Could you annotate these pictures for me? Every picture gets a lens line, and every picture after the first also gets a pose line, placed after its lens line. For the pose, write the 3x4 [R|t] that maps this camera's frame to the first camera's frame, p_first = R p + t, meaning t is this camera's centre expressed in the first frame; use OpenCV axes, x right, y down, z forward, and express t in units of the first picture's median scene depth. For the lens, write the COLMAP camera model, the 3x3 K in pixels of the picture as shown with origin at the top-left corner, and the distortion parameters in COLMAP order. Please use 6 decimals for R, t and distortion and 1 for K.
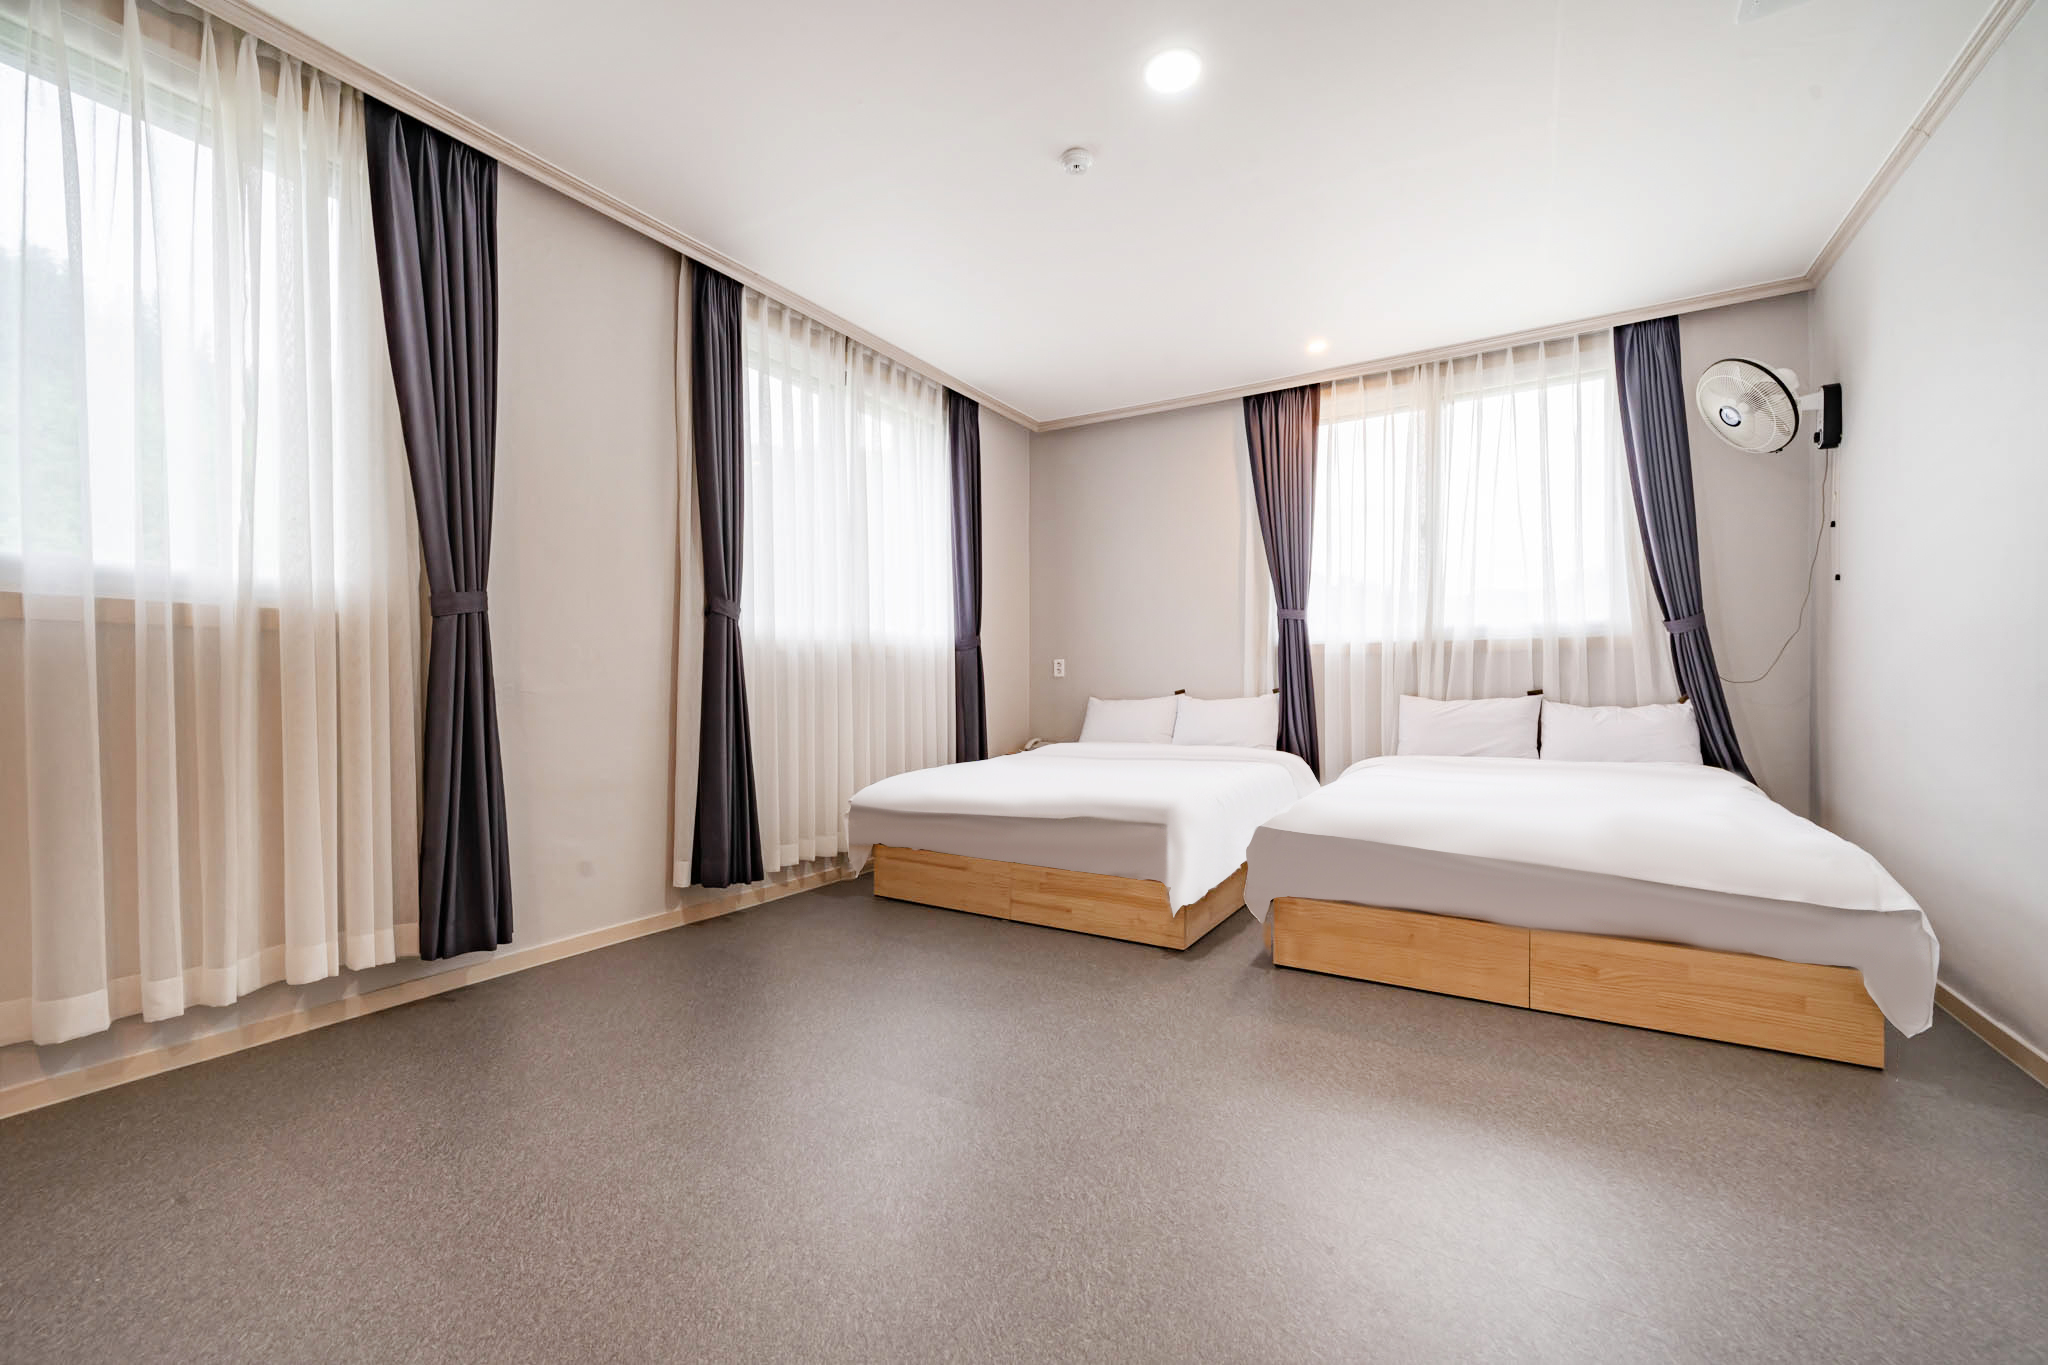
lens RADIAL K [[838.1, 0, 1004.2], [0, 838.1, 693.1], [0, 0, 1]] dist [-0.002327, 0.000213]
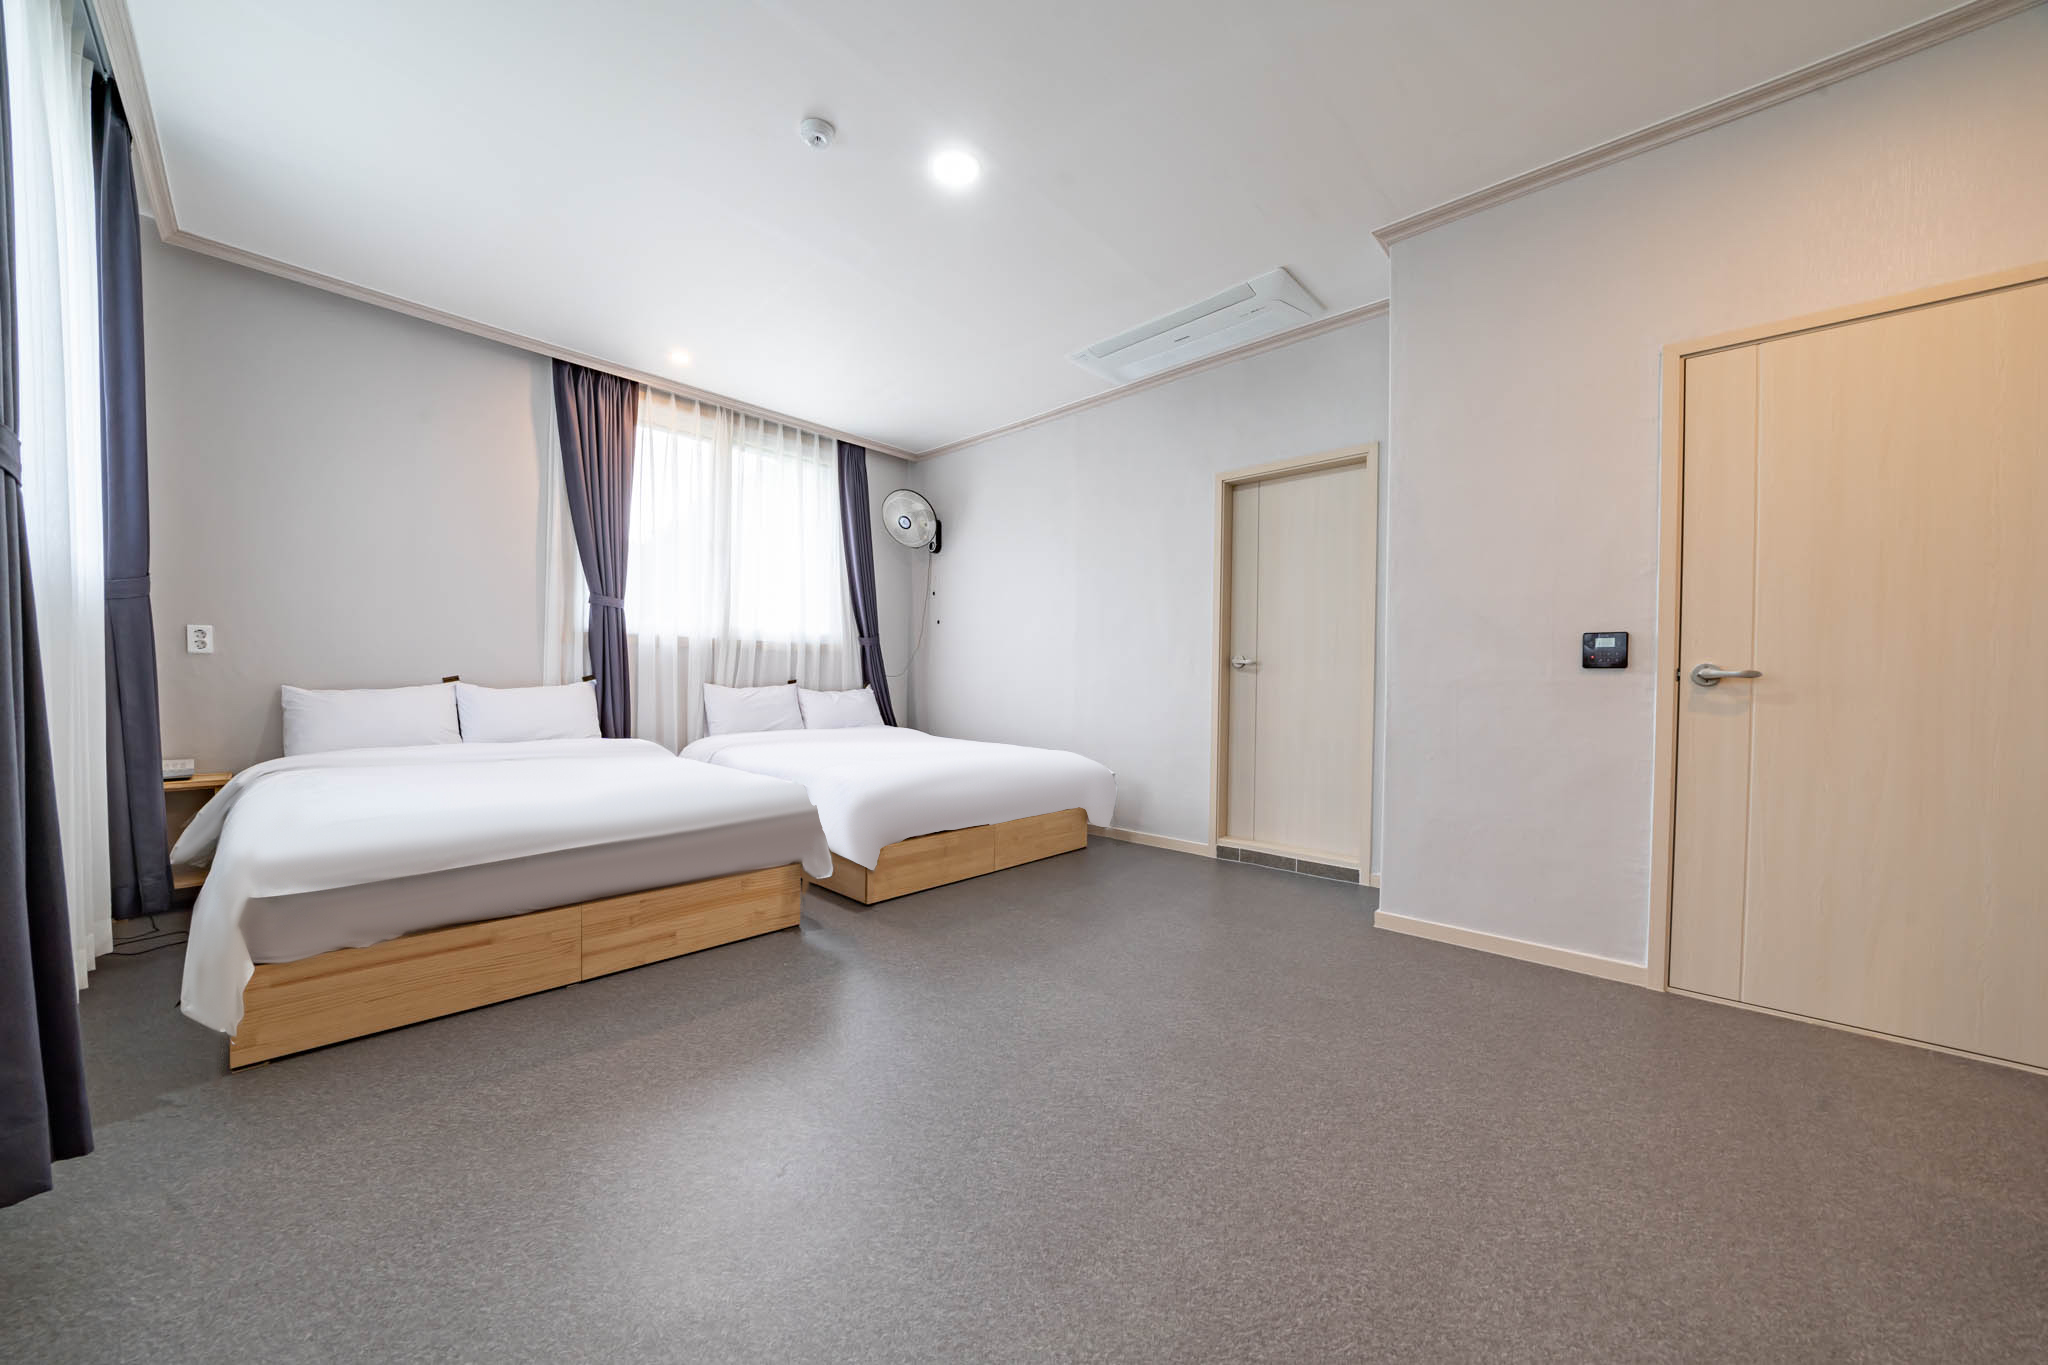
lens RADIAL K [[704.1, 0, 1038.8], [0, 704.1, 696.6], [0, 0, 1]] dist [-0.015479, 0.000289]
pose [[0.173047, -0.018054, 0.984748, -0.427460], [-0.006801, 0.999786, 0.019525, -0.001816], [-0.984890, -0.010076, 0.172888, 0.384873]]
